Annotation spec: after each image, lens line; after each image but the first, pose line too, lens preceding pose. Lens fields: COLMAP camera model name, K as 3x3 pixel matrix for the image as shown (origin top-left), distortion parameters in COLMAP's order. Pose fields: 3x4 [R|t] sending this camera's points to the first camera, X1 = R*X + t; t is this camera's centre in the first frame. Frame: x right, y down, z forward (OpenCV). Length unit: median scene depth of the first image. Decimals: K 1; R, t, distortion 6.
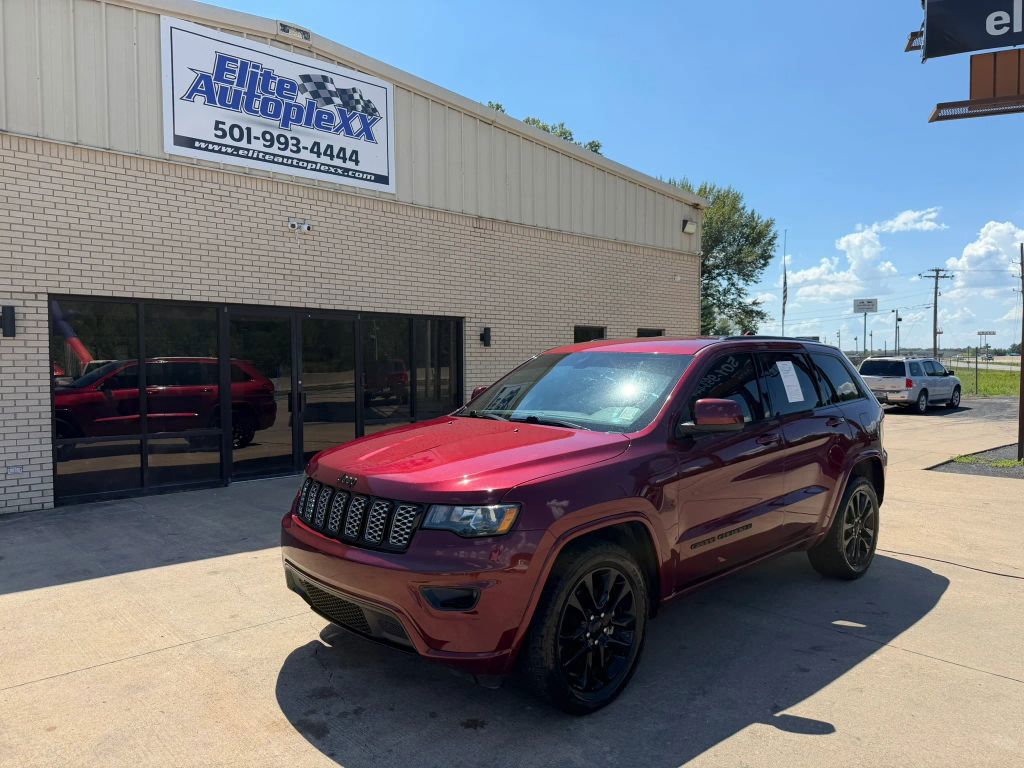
lens RADIAL K [[726.6, 0, 512.0], [0, 726.6, 384.0], [0, 0, 1]] dist [0.003513, -0.000363]
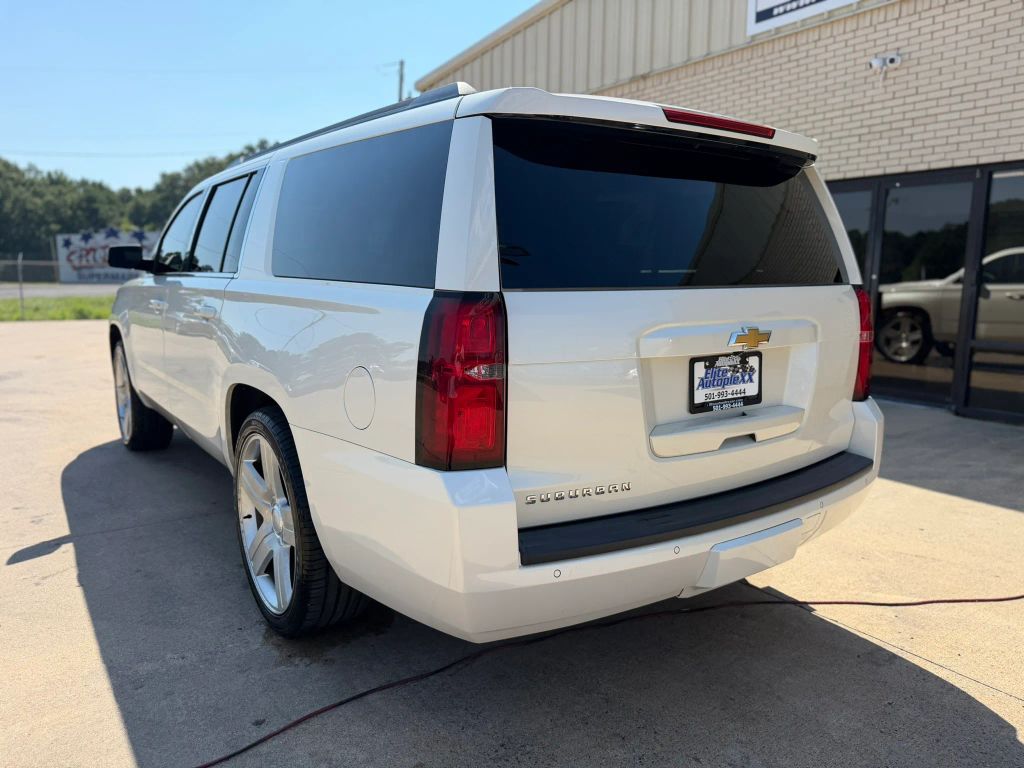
lens RADIAL K [[726.6, 0, 512.0], [0, 726.6, 384.0], [0, 0, 1]] dist [0.003513, -0.000363]
pose [[-0.127214, 0.148203, -0.980741, 0.537581], [-0.038381, 0.987298, 0.154173, 0.006739], [0.991132, 0.057255, -0.119910, 0.741899]]
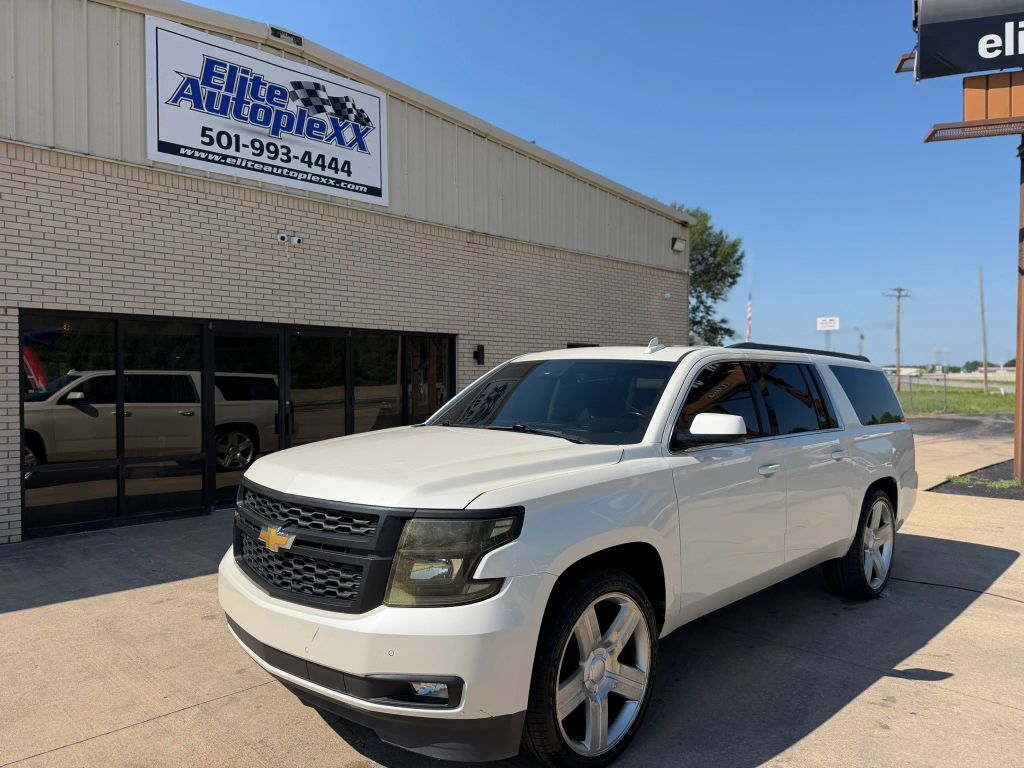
lens RADIAL K [[727.6, 0, 514.4], [0, 727.6, 381.4], [0, 0, 1]] dist [0.004330, -0.001932]
pose [[0.998919, 0.001615, 0.046446, -0.042623], [-0.000414, 0.999666, -0.025838, -0.006063], [-0.046472, 0.025791, 0.998587, 0.040145]]
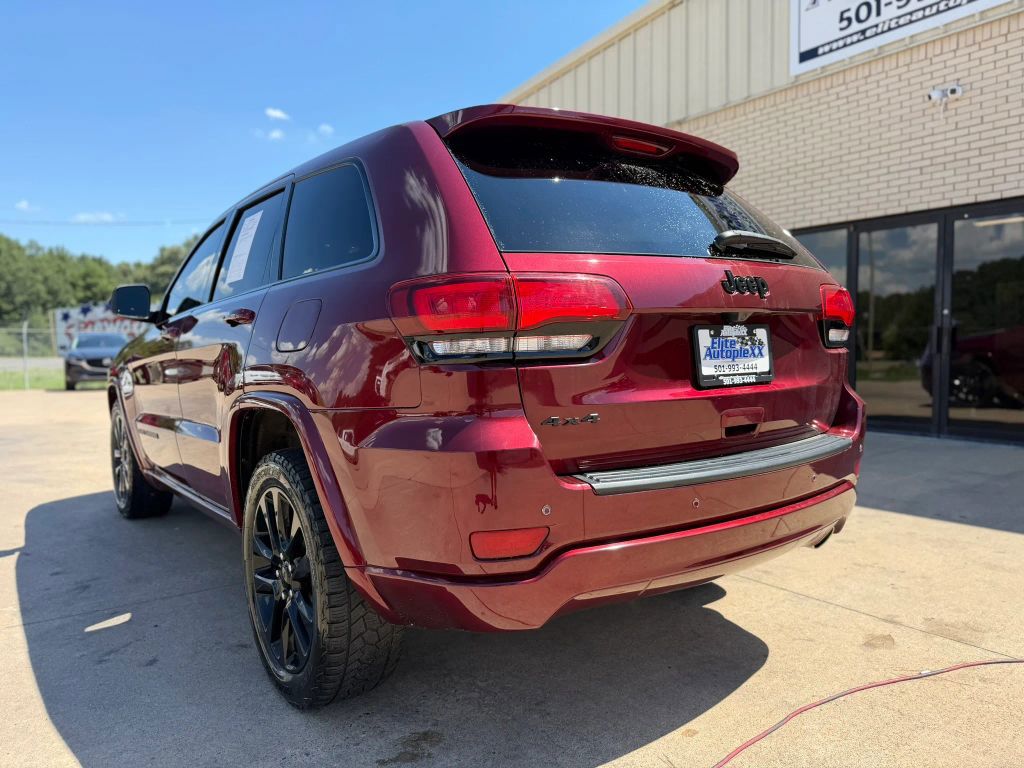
lens RADIAL K [[727.6, 0, 514.4], [0, 727.6, 381.4], [0, 0, 1]] dist [0.004330, -0.001932]
pose [[-0.116440, 0.059501, -0.991414, 0.498924], [-0.018464, 0.997902, 0.062059, 0.031747], [0.993026, 0.025532, -0.115097, 0.675824]]
